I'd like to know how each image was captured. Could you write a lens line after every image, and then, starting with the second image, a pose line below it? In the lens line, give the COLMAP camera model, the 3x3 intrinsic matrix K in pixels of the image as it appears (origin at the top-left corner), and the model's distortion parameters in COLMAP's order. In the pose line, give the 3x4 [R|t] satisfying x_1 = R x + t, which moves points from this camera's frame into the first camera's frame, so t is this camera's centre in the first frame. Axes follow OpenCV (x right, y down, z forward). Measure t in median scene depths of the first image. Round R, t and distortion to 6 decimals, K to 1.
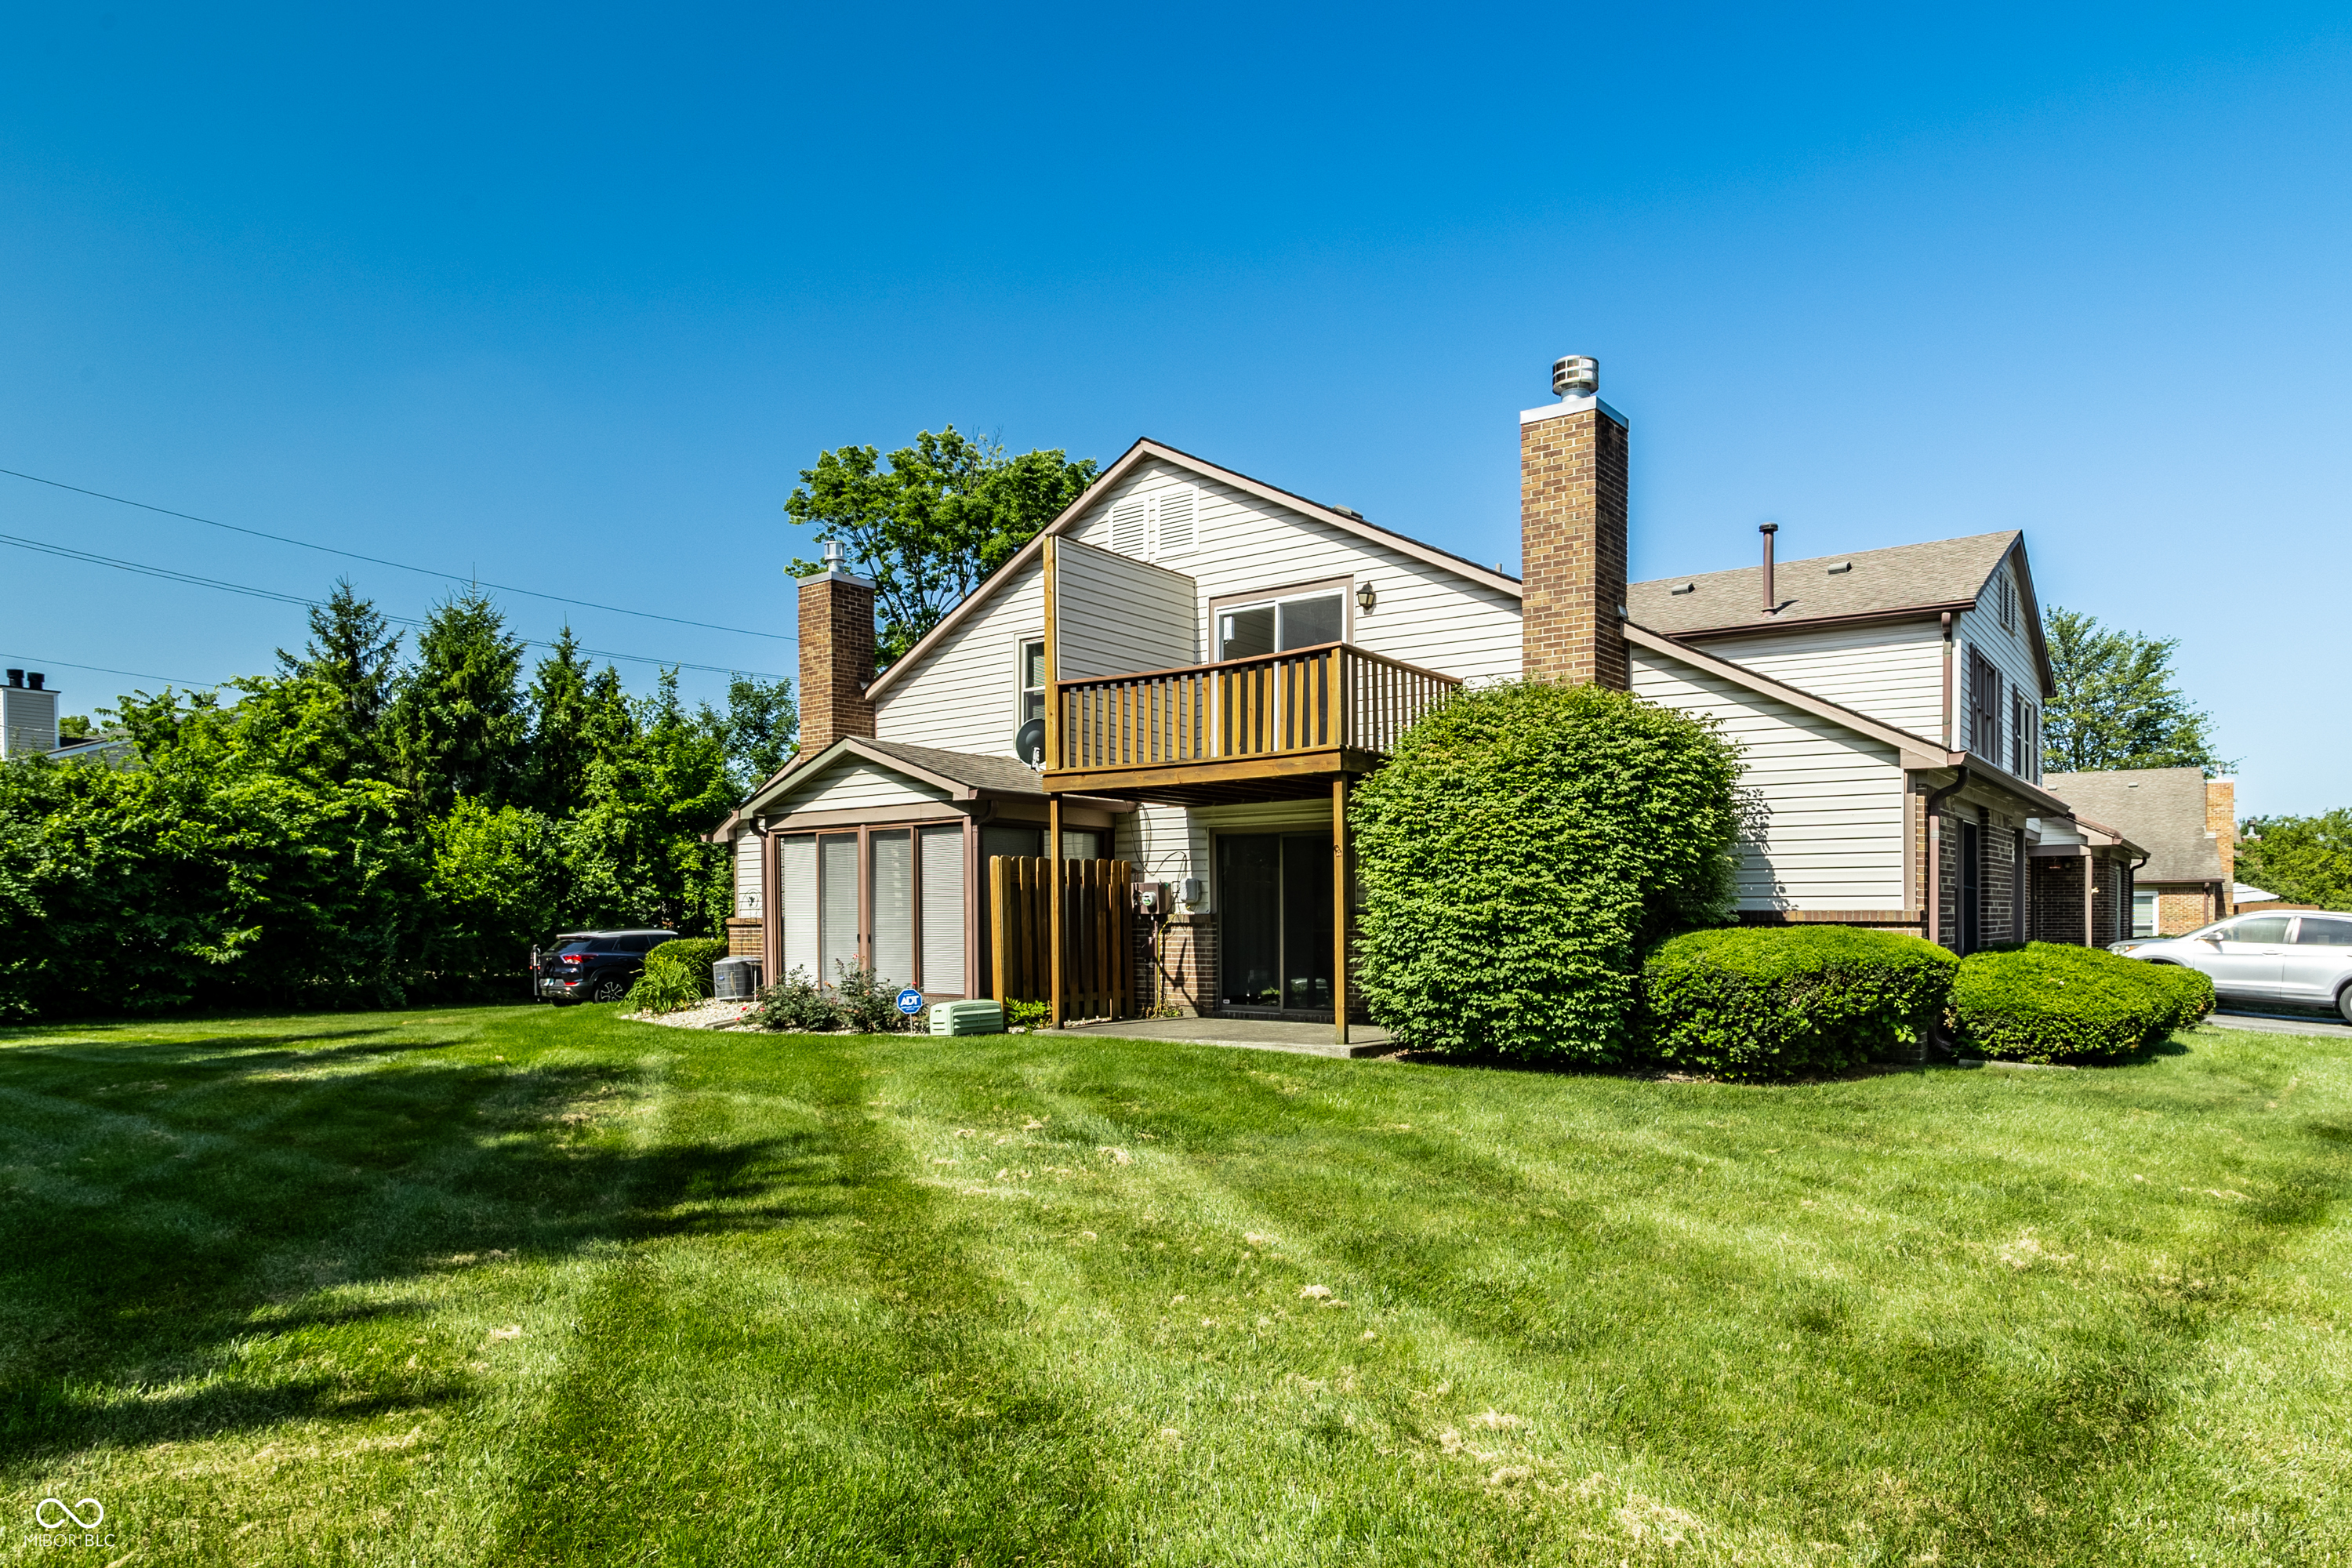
lens RADIAL K [[1412.3, 0, 1173.9], [0, 1412.3, 960.7], [0, 0, 1]] dist [-0.046764, 0.000728]
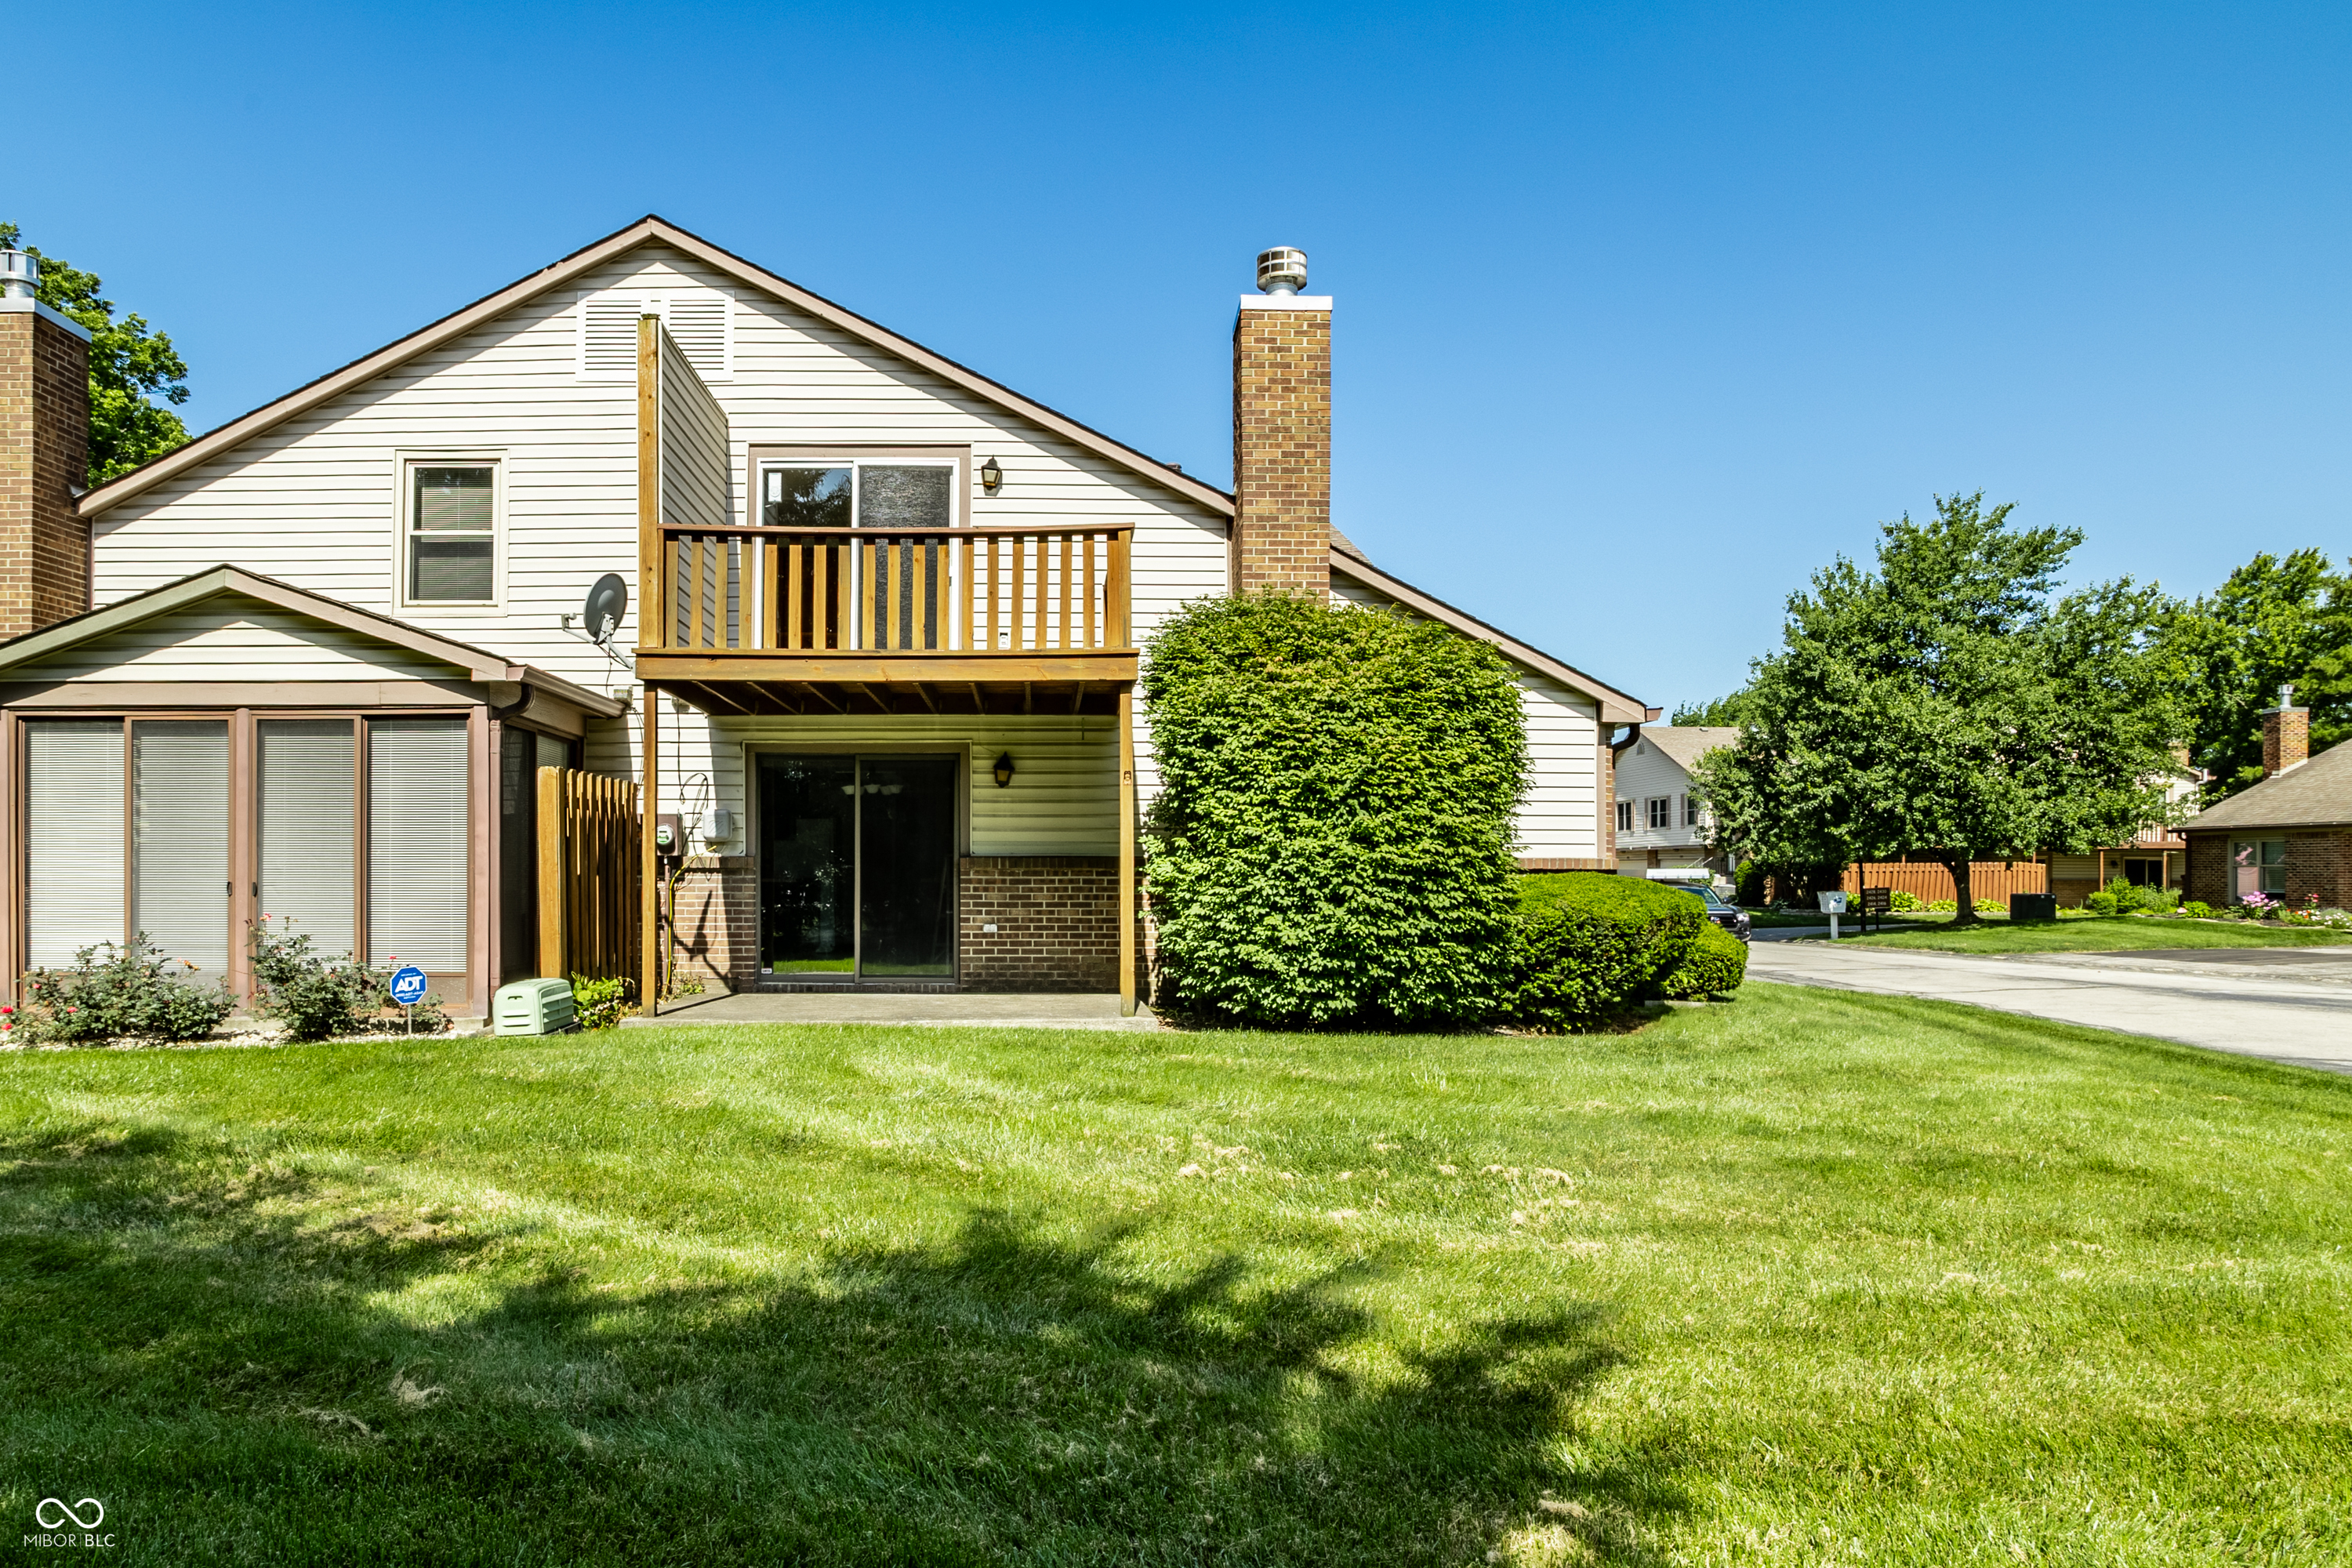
lens RADIAL K [[1535.8, 0, 1026.1], [0, 1535.8, 869.0], [0, 0, 1]] dist [-0.047577, 0.008100]
pose [[0.796640, 0.007080, 0.604413, -0.355183], [0.013448, 0.999476, -0.029433, -0.000477], [-0.604305, 0.031576, 0.796127, 0.256203]]
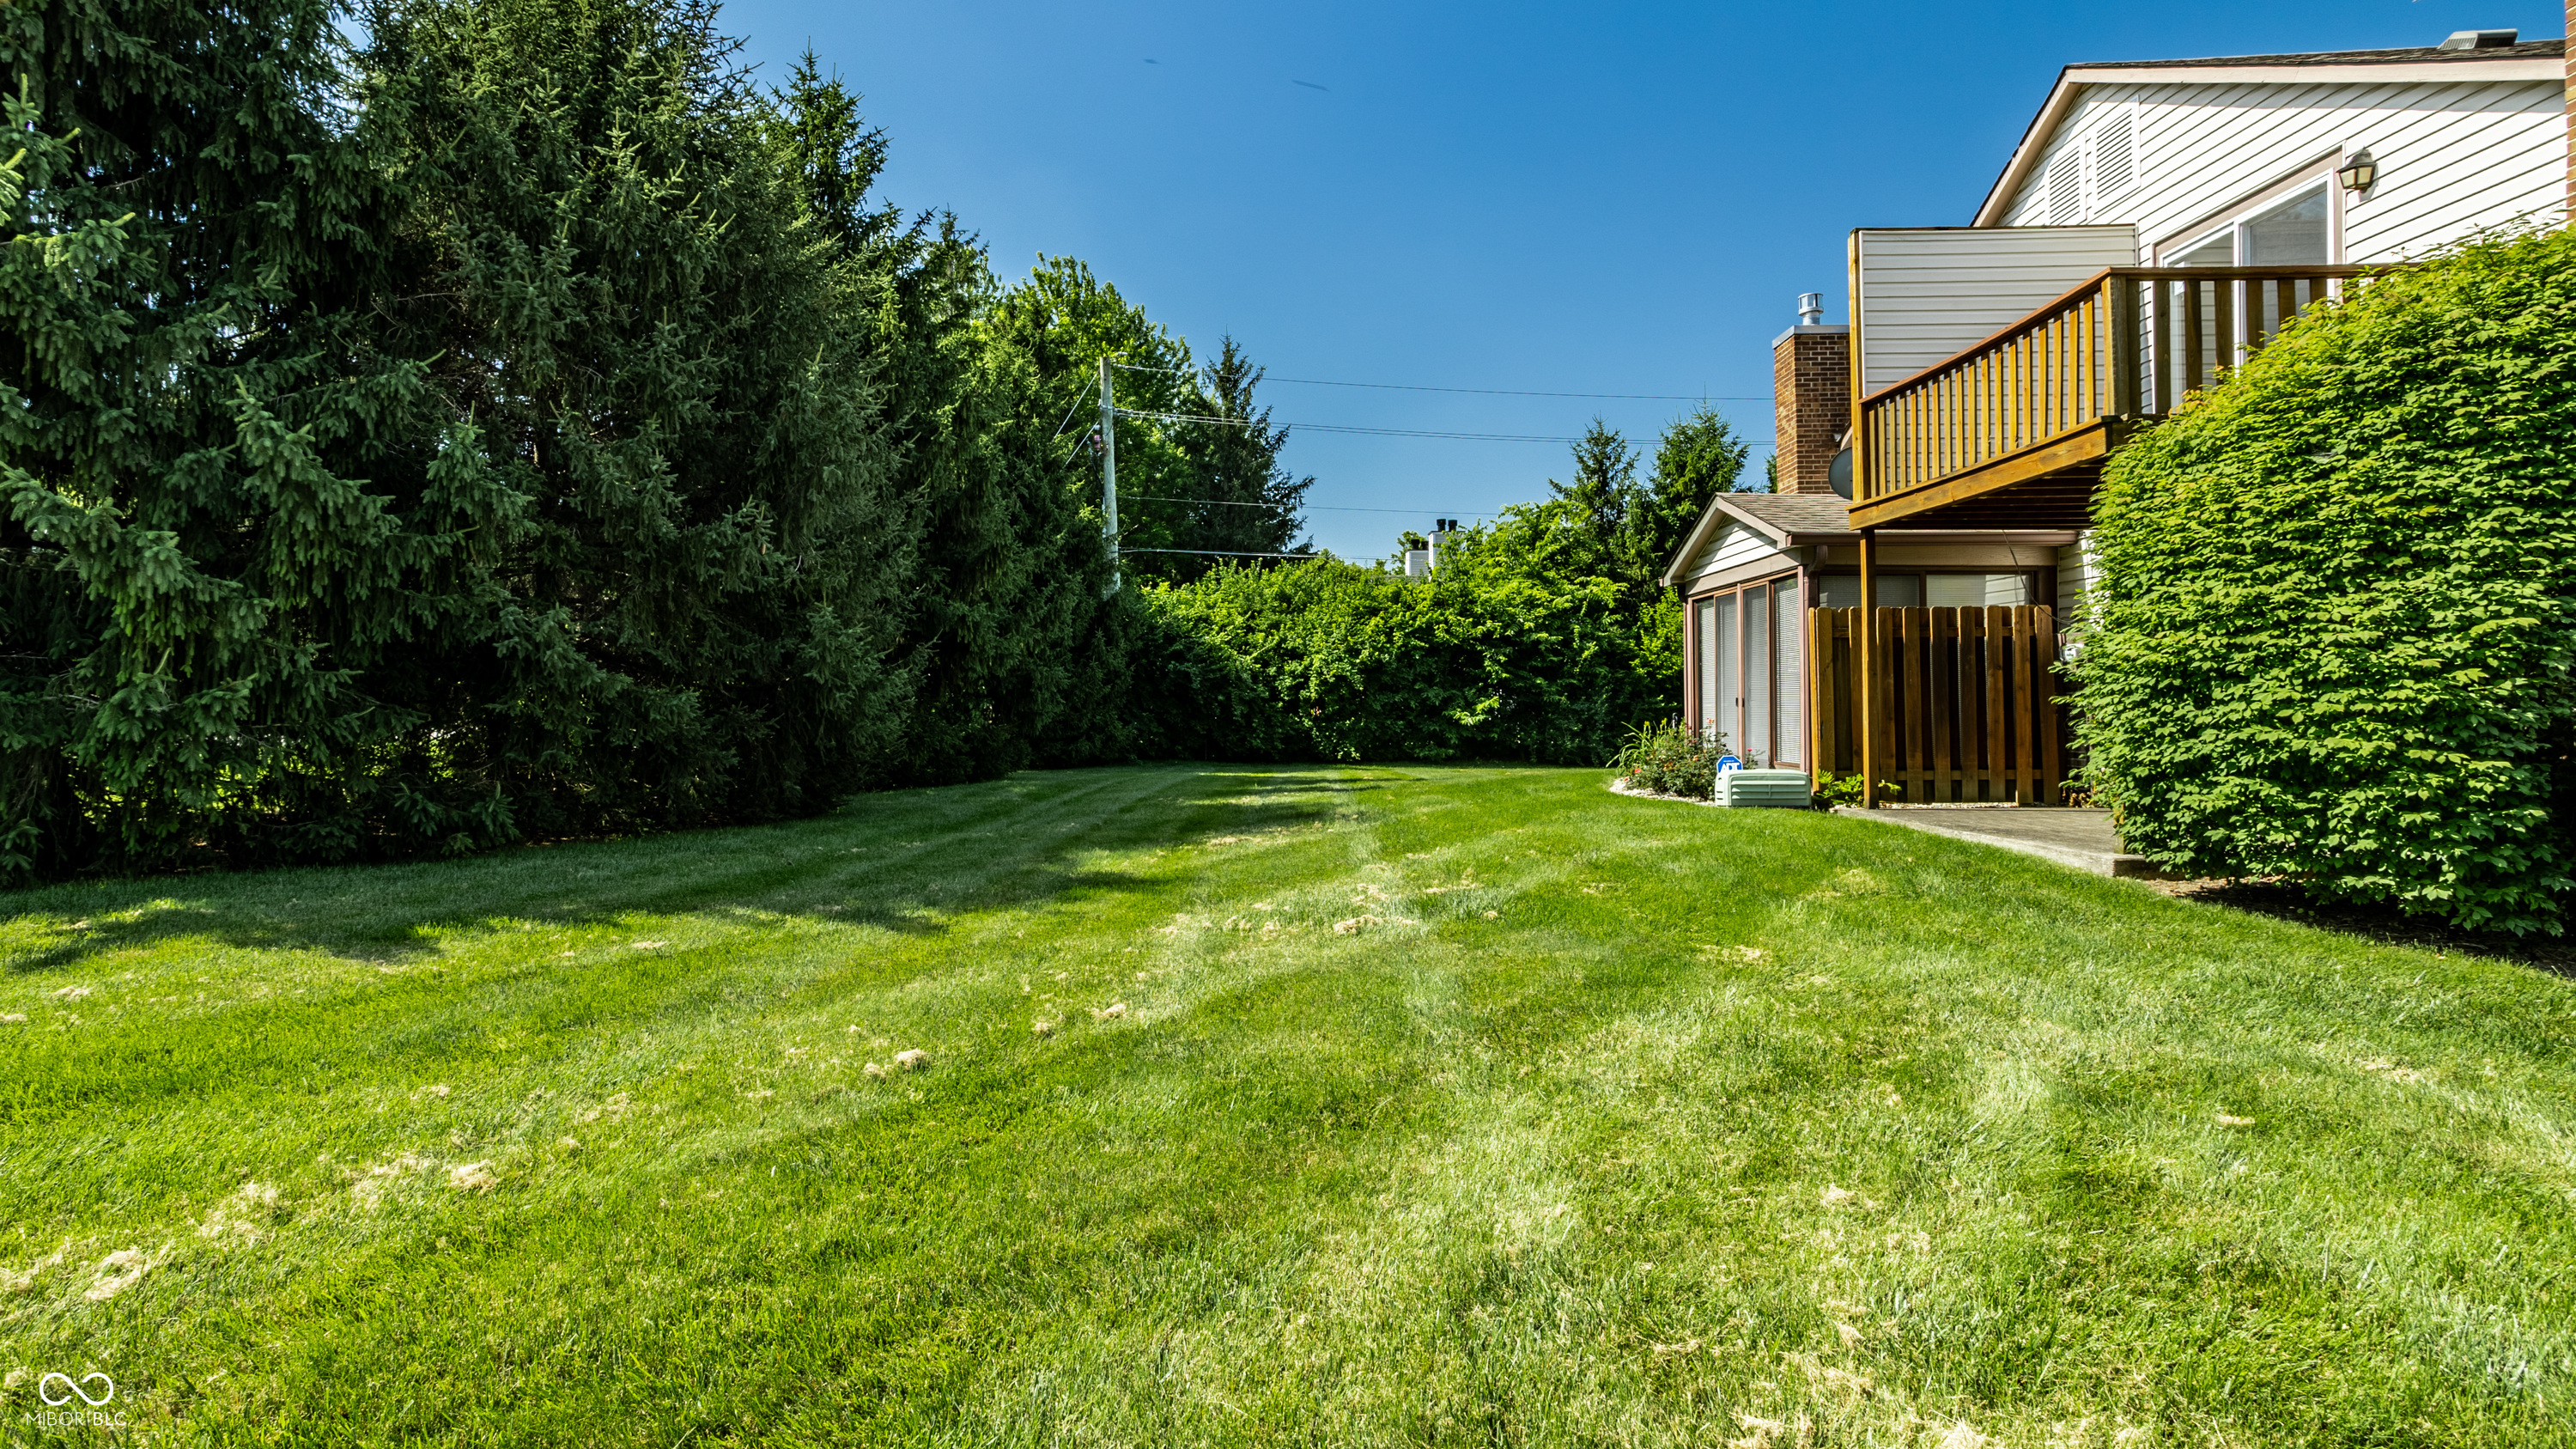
lens RADIAL K [[1245.7, 0, 1187.0], [0, 1245.7, 647.3], [0, 0, 1]] dist [-0.000723, 0.000898]
pose [[0.545791, -0.034154, -0.837225, 0.288440], [-0.024222, 0.998108, -0.056507, 0.003985], [0.837571, 0.051120, 0.543931, 0.227109]]
